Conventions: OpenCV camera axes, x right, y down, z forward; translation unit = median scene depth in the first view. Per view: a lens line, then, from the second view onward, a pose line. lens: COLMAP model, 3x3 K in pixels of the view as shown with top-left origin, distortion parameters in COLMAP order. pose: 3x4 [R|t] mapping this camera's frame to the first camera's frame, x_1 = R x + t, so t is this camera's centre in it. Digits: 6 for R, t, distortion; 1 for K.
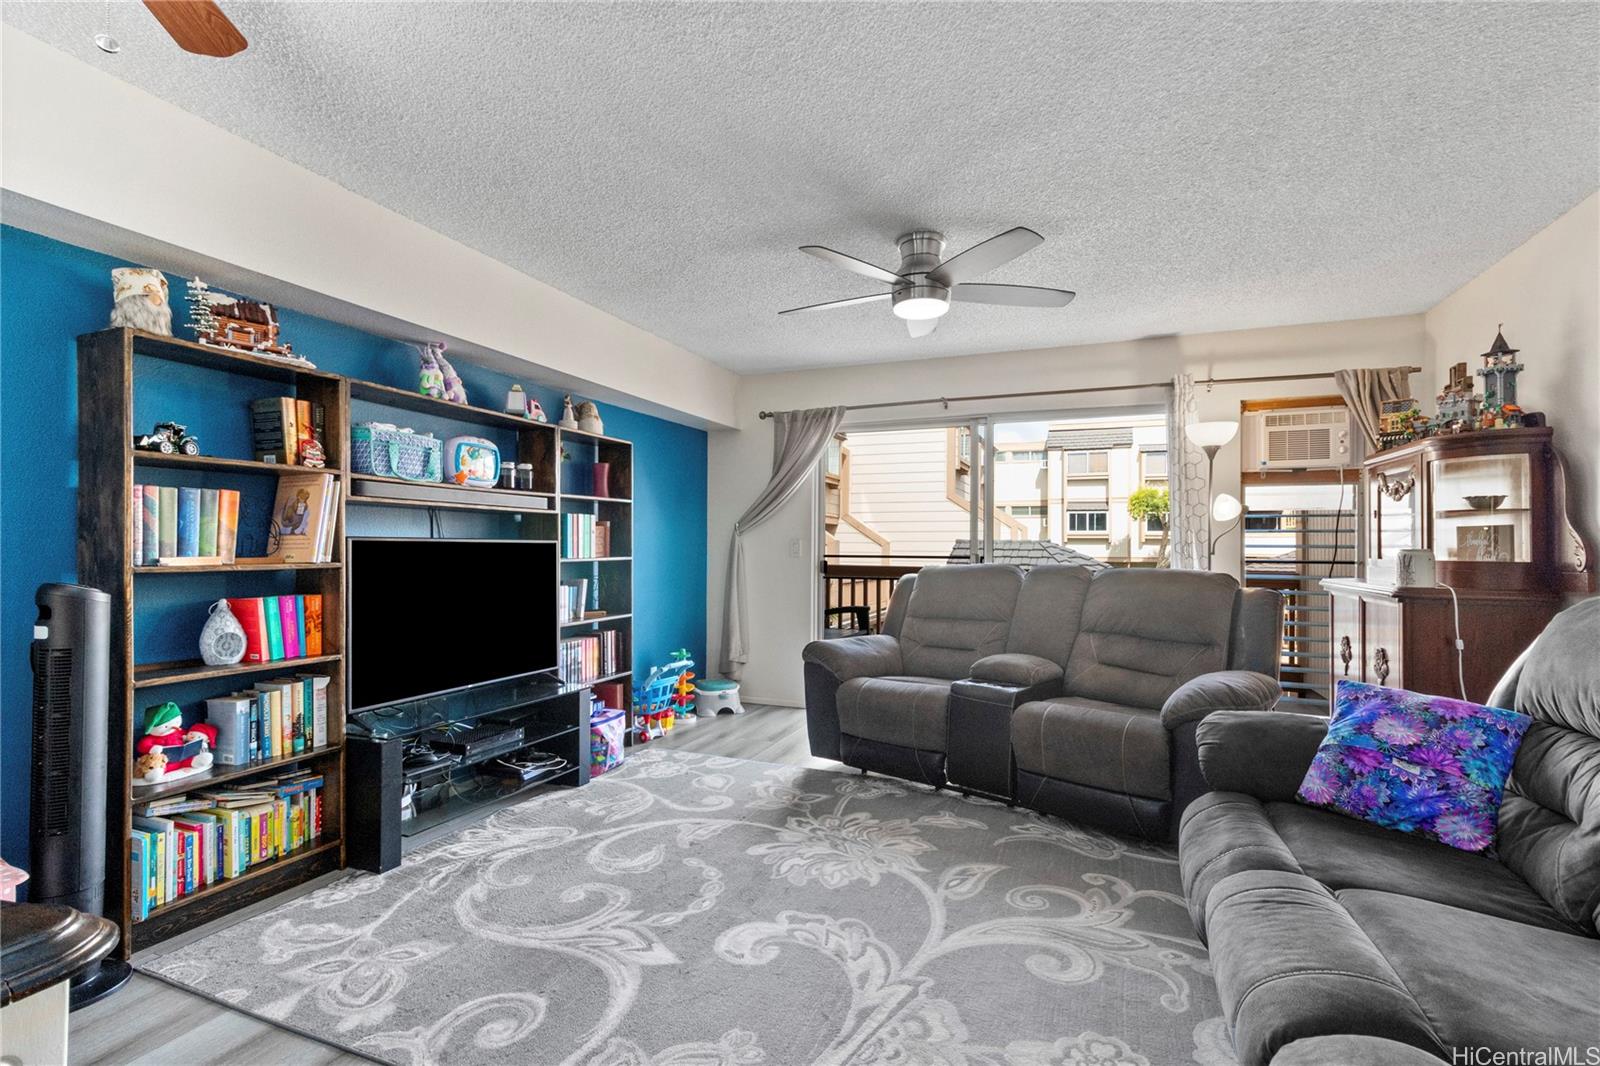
lens RADIAL K [[734.8, 0, 801.4], [0, 734.8, 539.9], [0, 0, 1]] dist [0.001566, 0.000332]
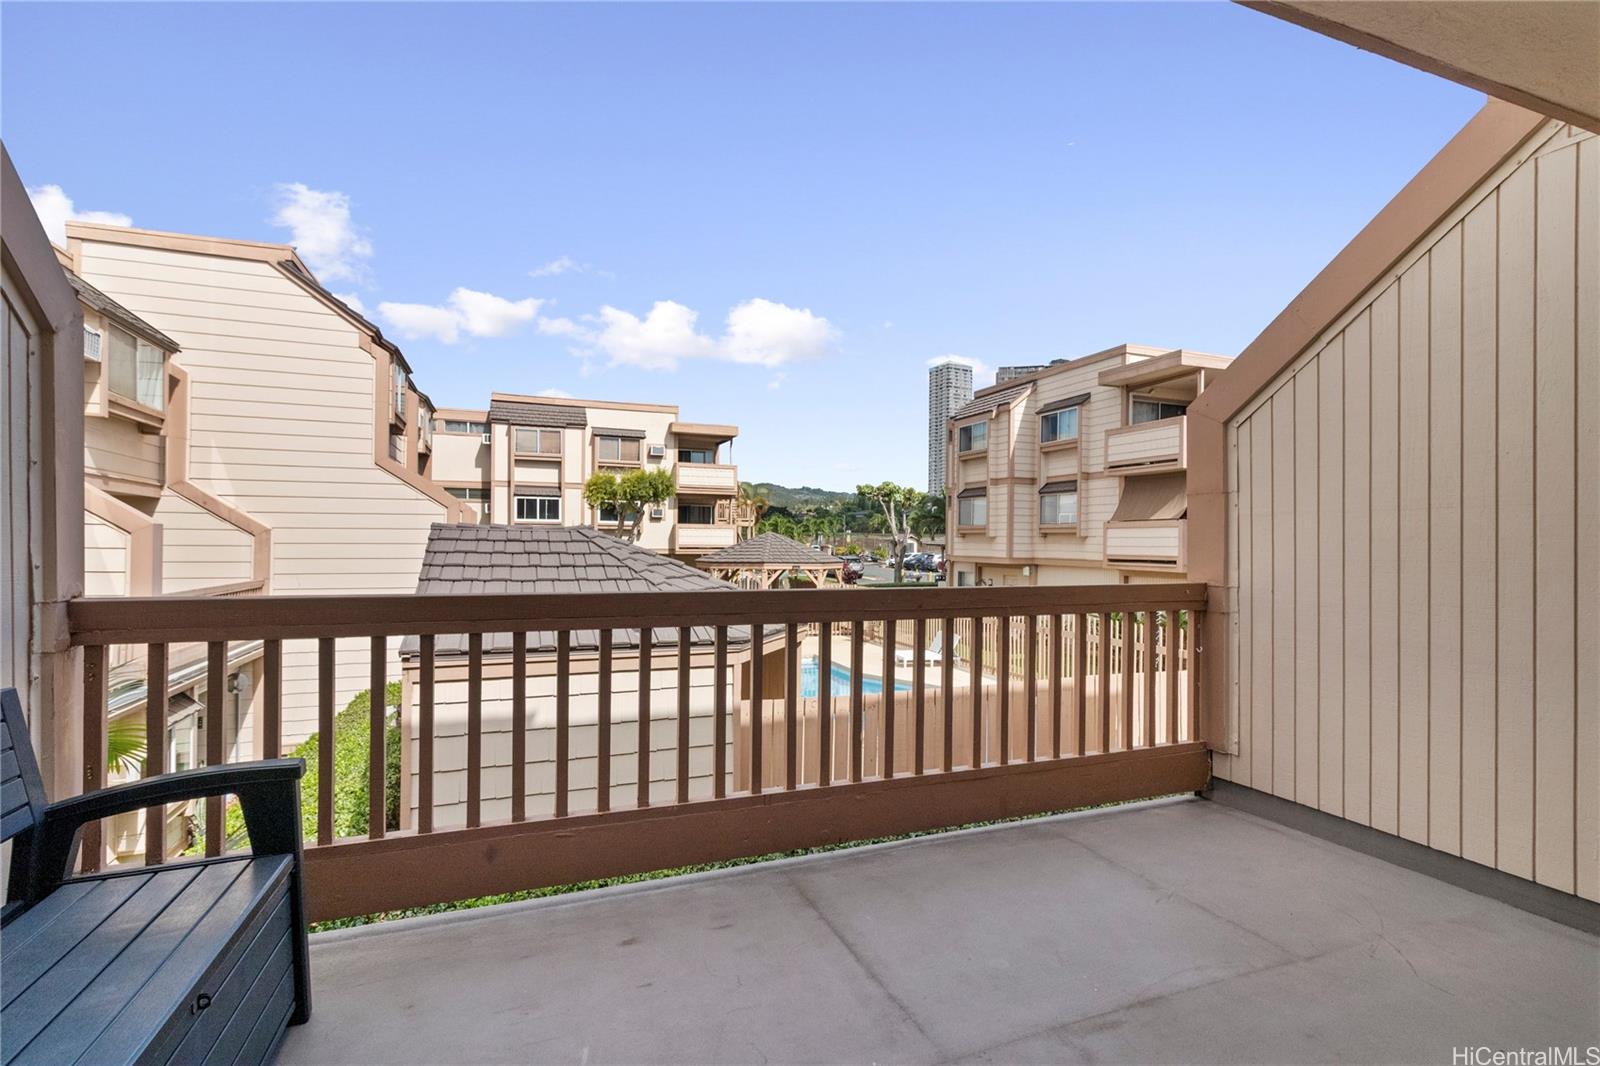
lens RADIAL K [[734.8, 0, 801.4], [0, 734.8, 539.9], [0, 0, 1]] dist [0.001566, 0.000332]
pose [[0.722545, -0.000074, 0.691324, 0.009191], [-0.008850, 0.999917, 0.009356, 0.001631], [-0.691268, -0.012879, 0.722484, 0.150447]]
